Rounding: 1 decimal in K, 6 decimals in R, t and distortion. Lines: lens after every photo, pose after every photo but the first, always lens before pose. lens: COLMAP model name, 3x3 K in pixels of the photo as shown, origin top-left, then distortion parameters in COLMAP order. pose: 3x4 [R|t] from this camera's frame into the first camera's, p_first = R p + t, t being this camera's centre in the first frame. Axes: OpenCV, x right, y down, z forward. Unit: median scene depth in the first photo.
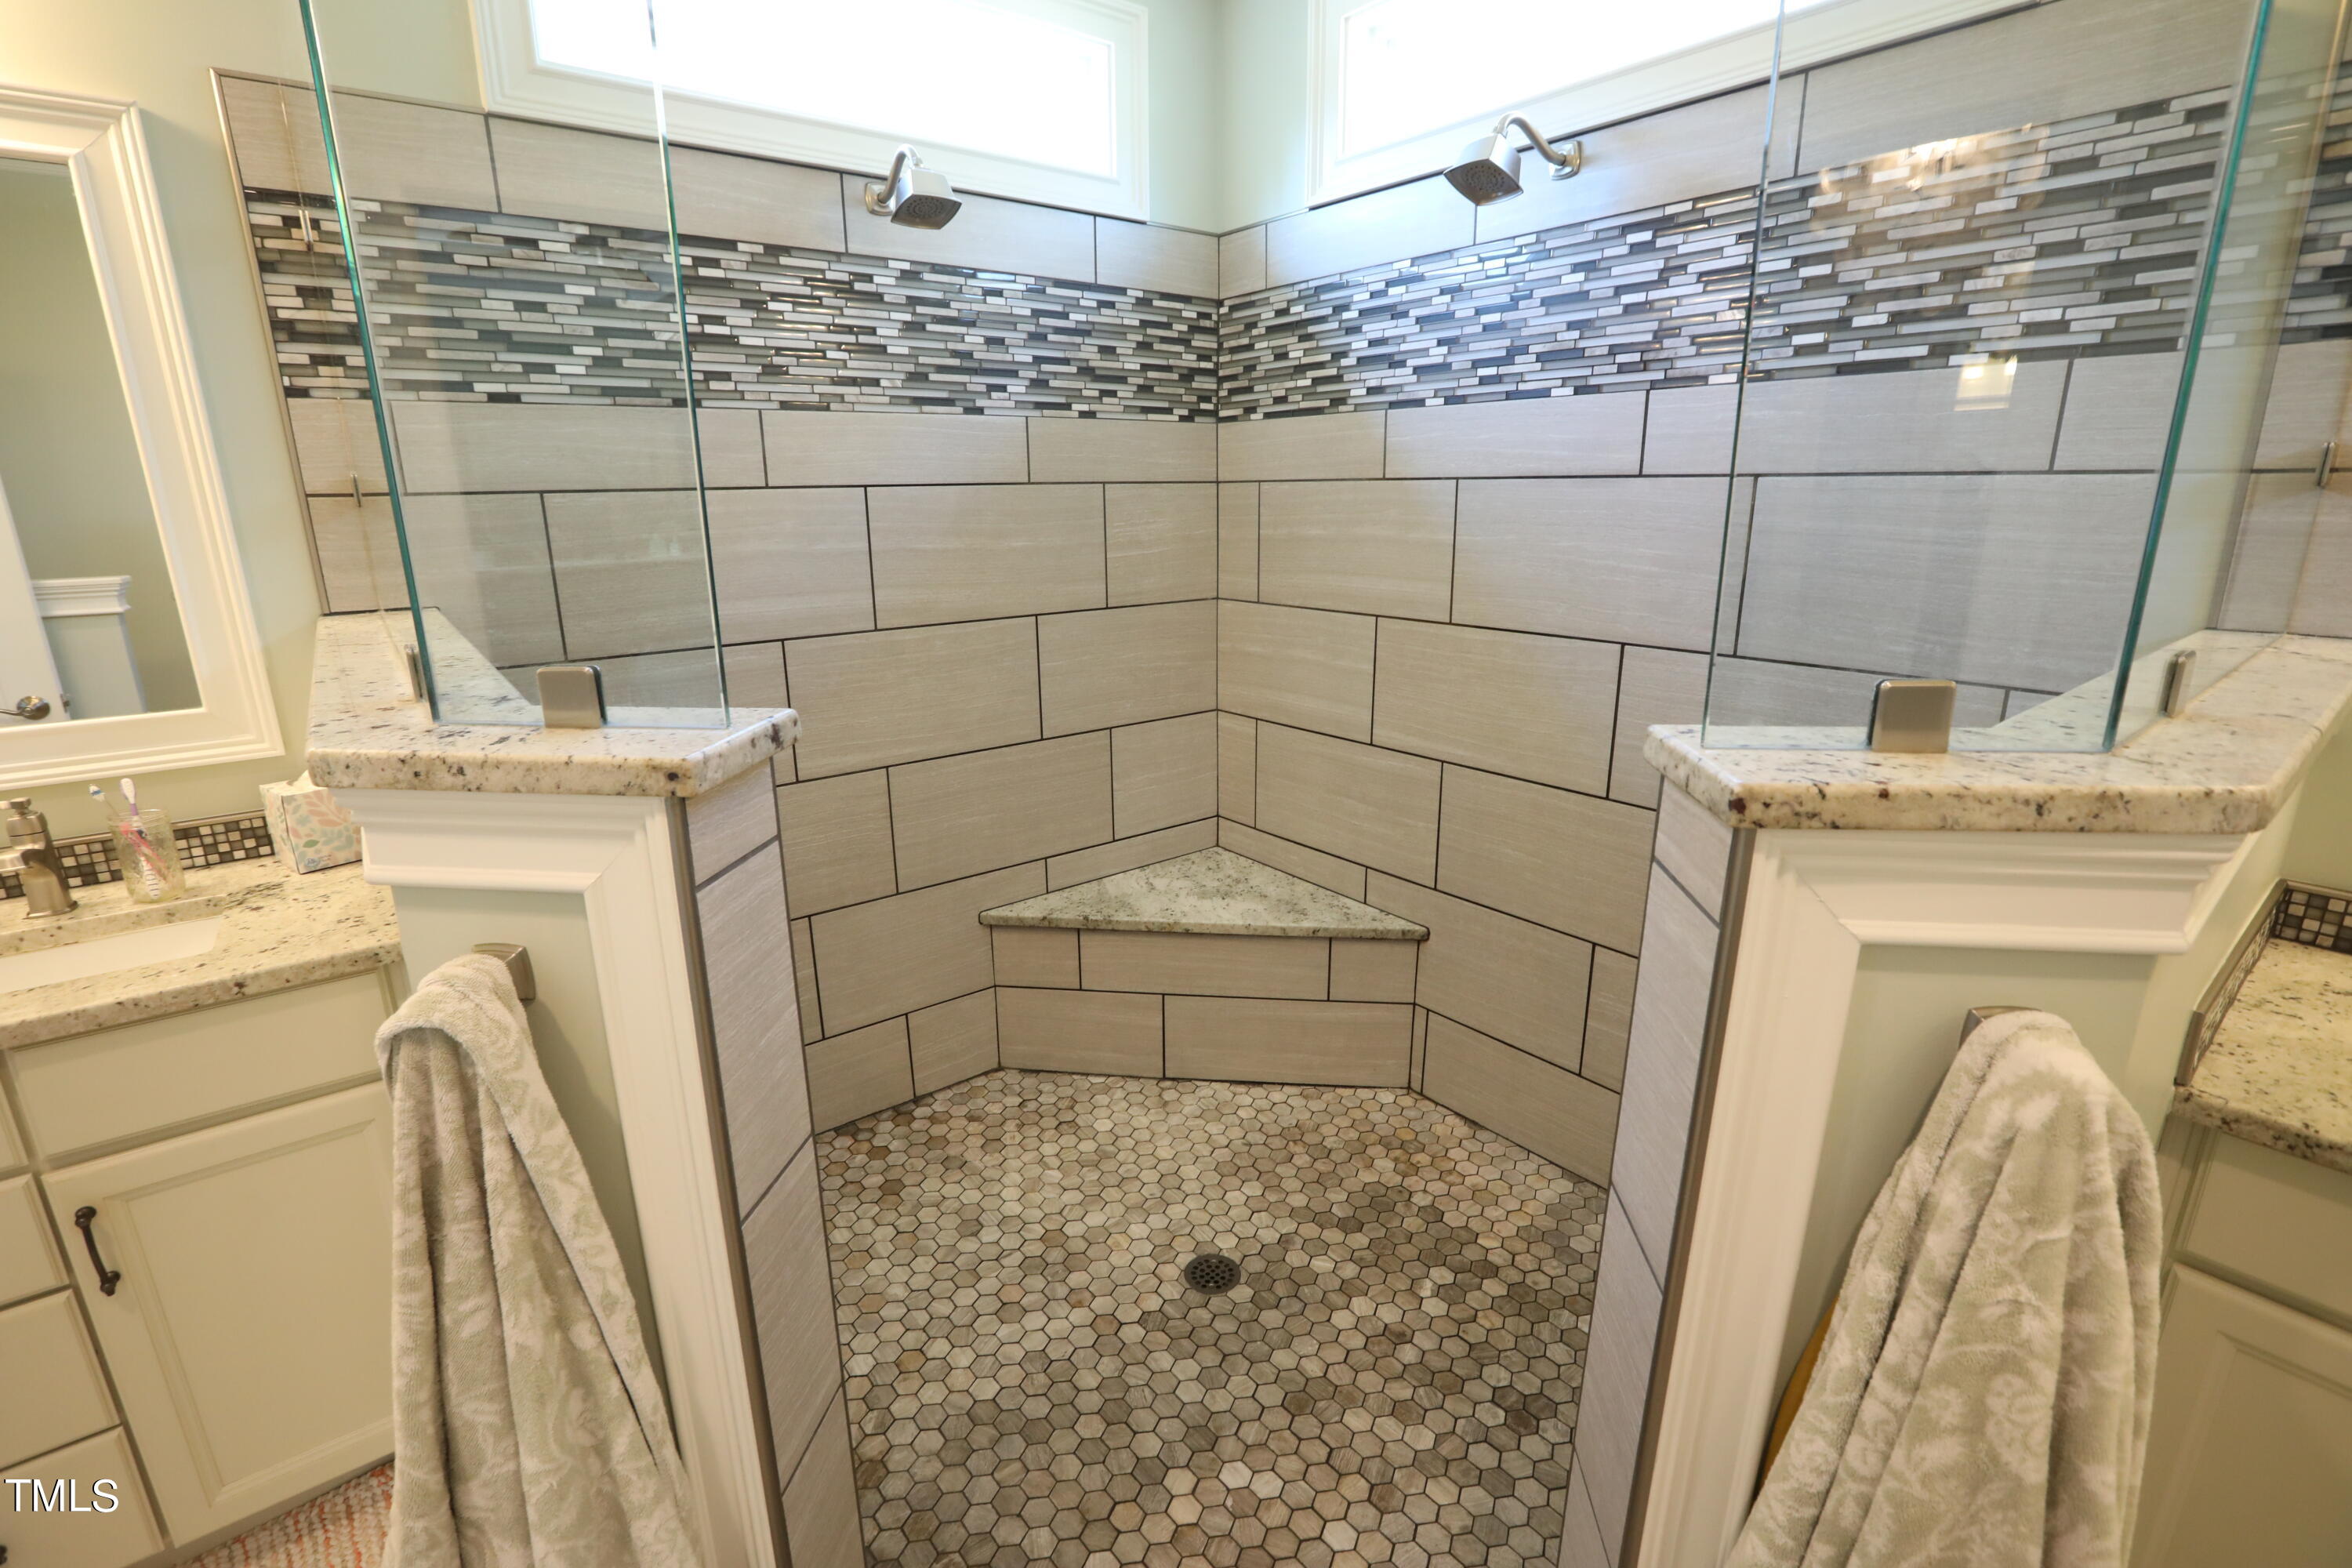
lens RADIAL K [[1071.2, 0, 1174.5], [0, 1071.2, 781.0], [0, 0, 1]] dist [-0.054538, 0.021039]
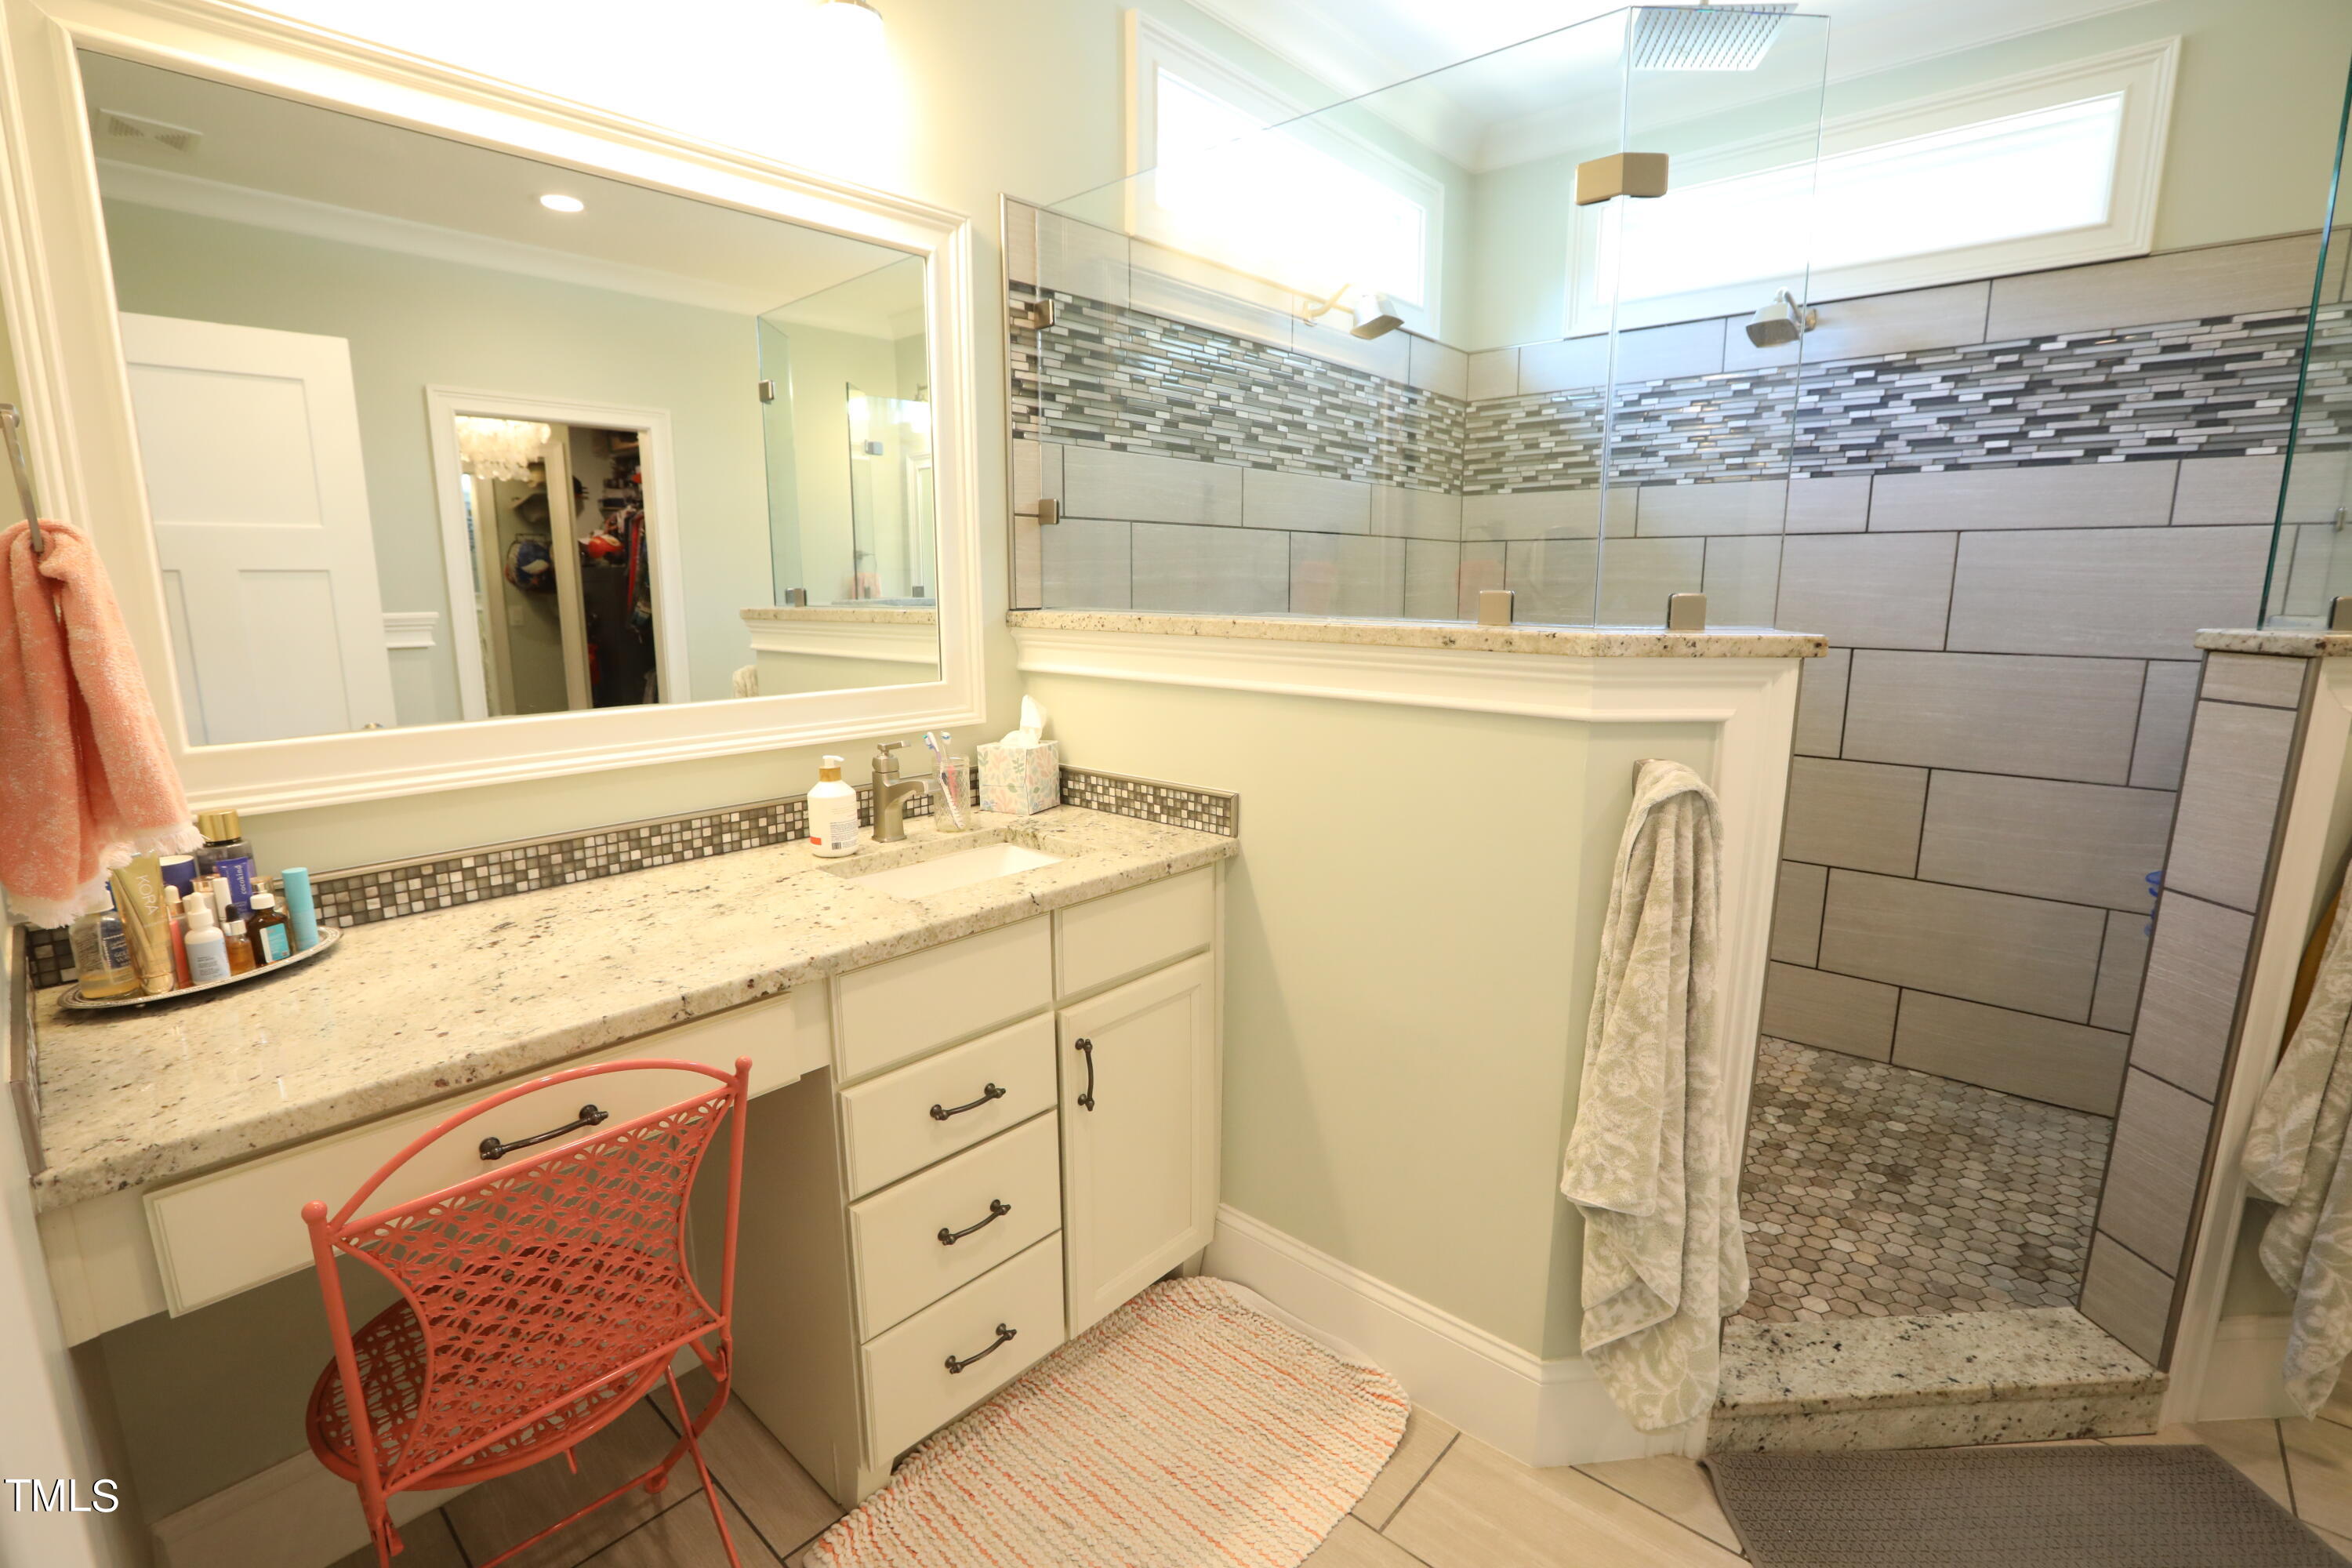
lens RADIAL K [[1071.2, 0, 1174.5], [0, 1071.2, 781.0], [0, 0, 1]] dist [-0.054538, 0.021039]
pose [[0.984012, -0.023125, 0.176593, -0.776992], [0.037878, 0.996024, -0.080632, 0.136685], [-0.174026, 0.086032, 0.980976, -0.232333]]
